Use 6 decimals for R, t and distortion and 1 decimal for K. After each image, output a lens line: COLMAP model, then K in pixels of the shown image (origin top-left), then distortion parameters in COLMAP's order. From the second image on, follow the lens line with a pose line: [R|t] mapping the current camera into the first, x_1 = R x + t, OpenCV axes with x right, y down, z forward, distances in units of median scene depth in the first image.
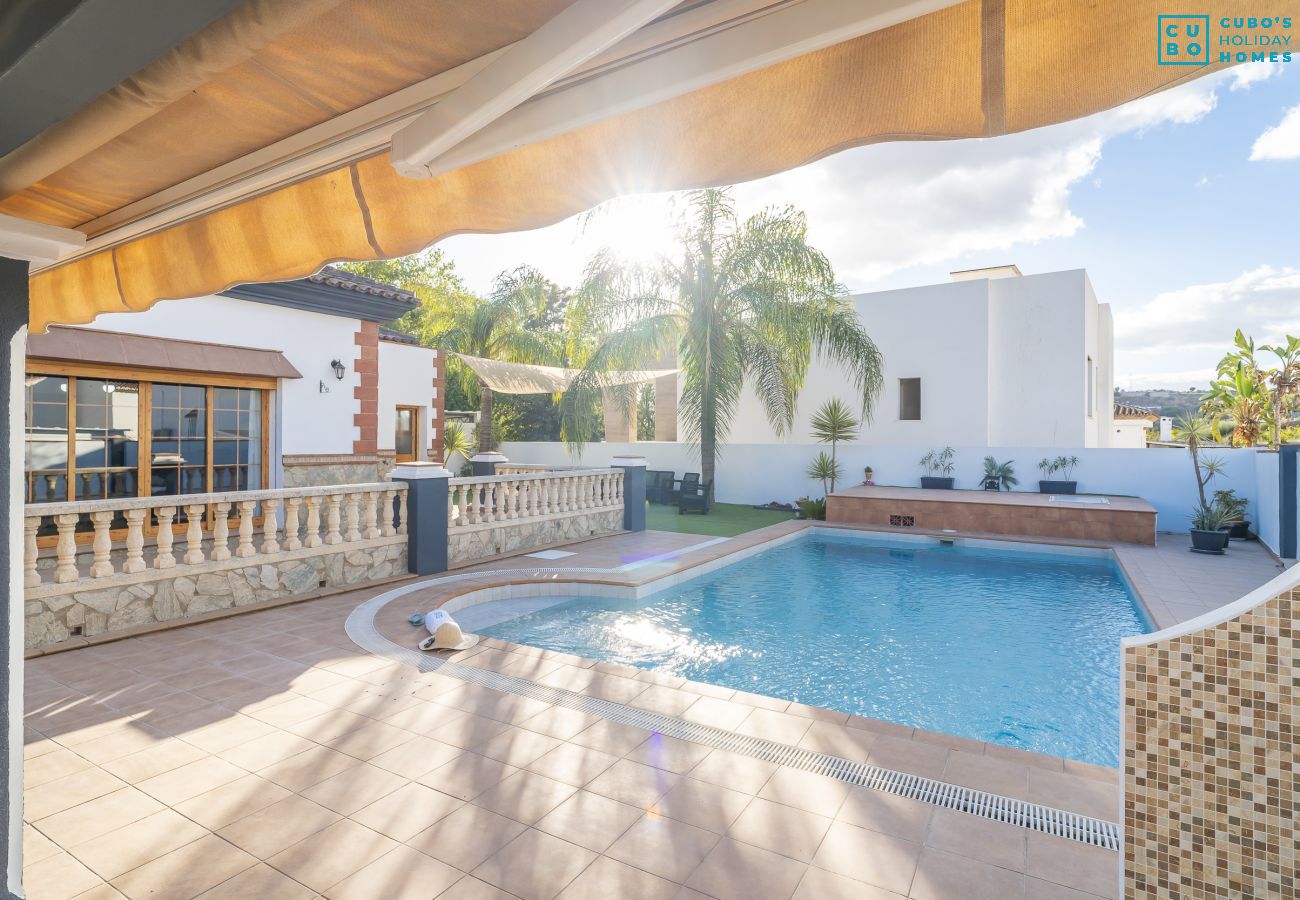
lens RADIAL K [[768.9, 0, 536.8], [0, 768.9, 435.1], [0, 0, 1]] dist [0.000545, -0.000714]
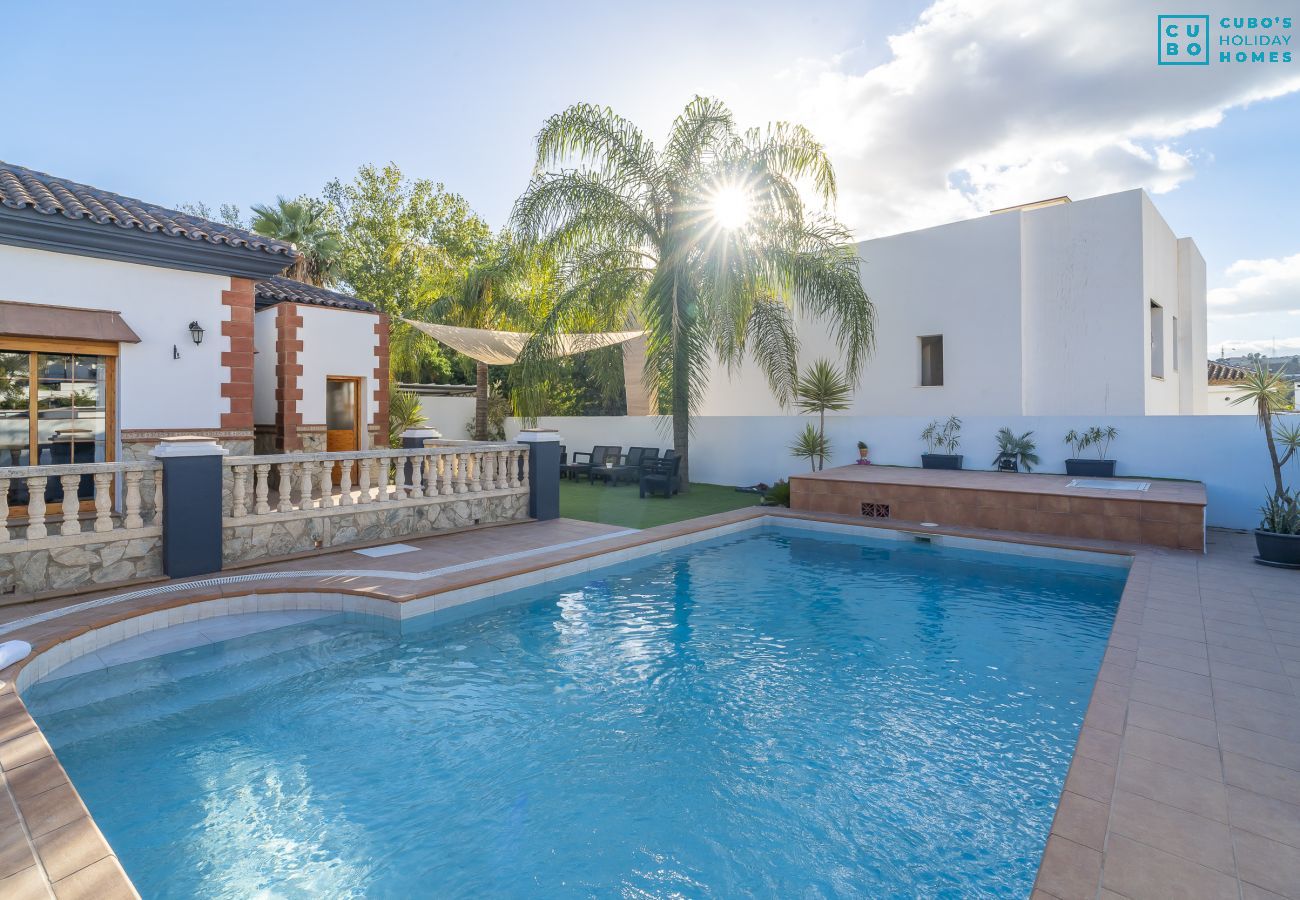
lens RADIAL K [[727.7, 0, 568.8], [0, 727.7, 405.5], [0, 0, 1]] dist [-0.008006, -0.000205]
pose [[0.991176, -0.009182, -0.132234, 0.272745], [0.007681, 0.999900, -0.011855, 0.010975], [0.132330, 0.010735, 0.991148, 0.226958]]
